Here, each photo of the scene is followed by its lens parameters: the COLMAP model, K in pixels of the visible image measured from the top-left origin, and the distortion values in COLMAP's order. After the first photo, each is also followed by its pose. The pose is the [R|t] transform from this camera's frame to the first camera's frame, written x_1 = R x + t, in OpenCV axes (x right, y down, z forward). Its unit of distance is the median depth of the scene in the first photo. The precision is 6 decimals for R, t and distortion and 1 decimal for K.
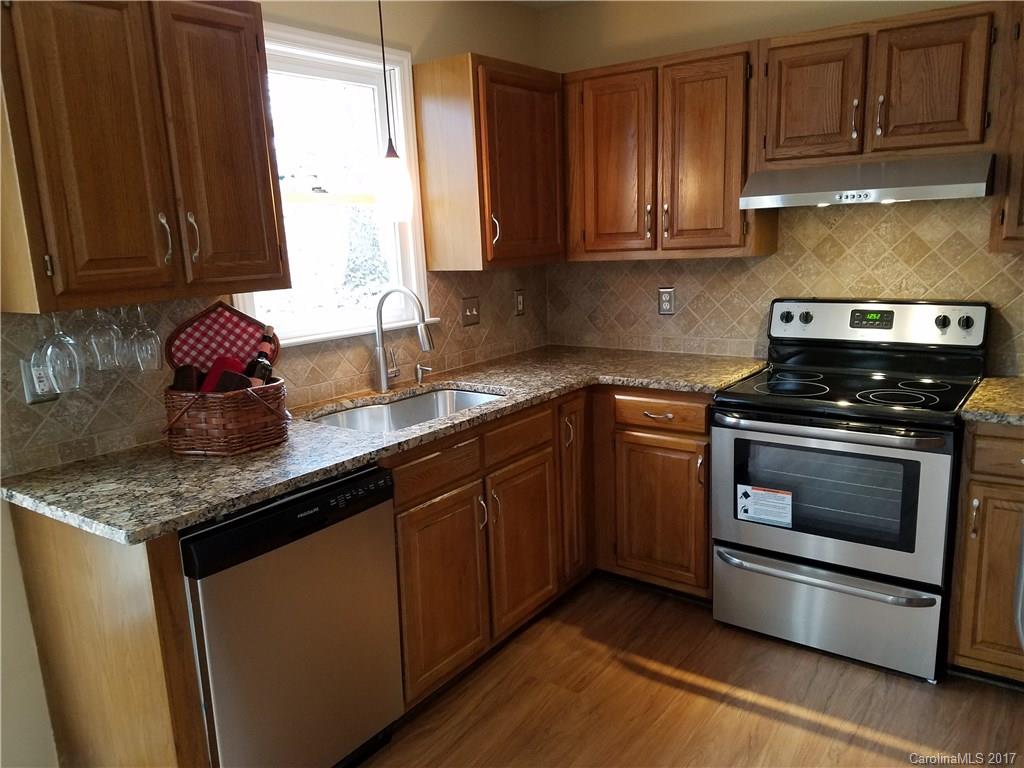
lens RADIAL K [[774.4, 0, 516.7], [0, 774.4, 377.5], [0, 0, 1]] dist [0.152268, -0.284385]
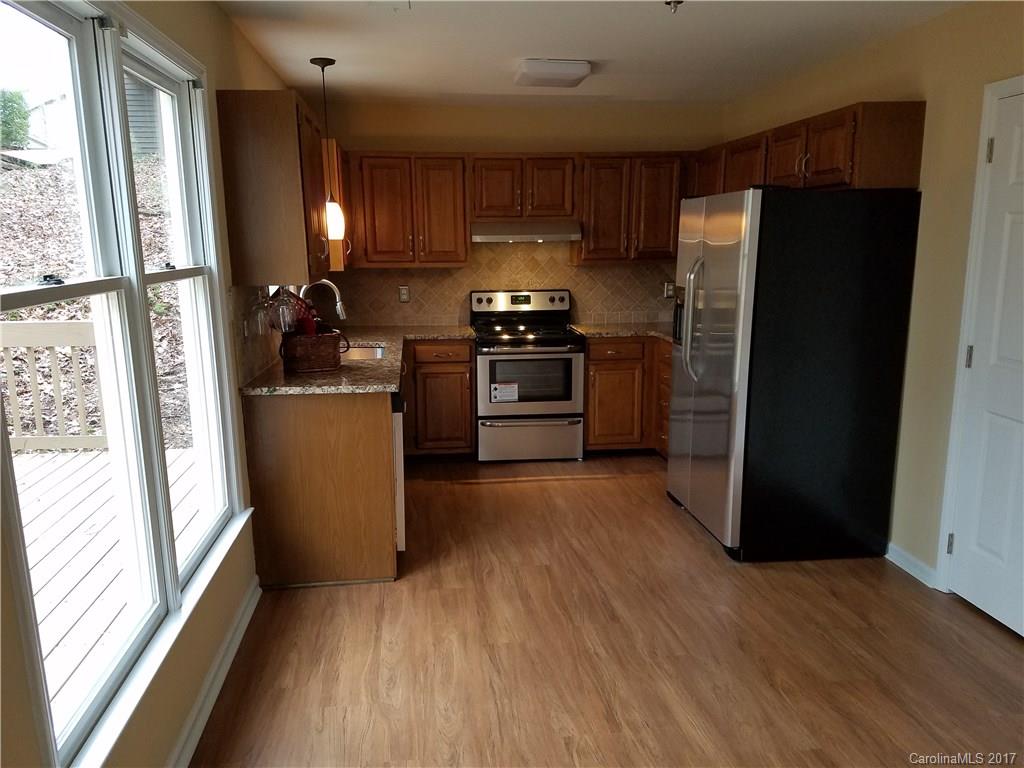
lens RADIAL K [[774.4, 0, 516.7], [0, 774.4, 377.5], [0, 0, 1]] dist [0.152268, -0.284385]
pose [[0.721415, -0.082082, 0.687621, -0.964172], [0.105164, 0.994420, 0.008372, 0.108770], [-0.684471, 0.066273, 0.726021, -0.419924]]
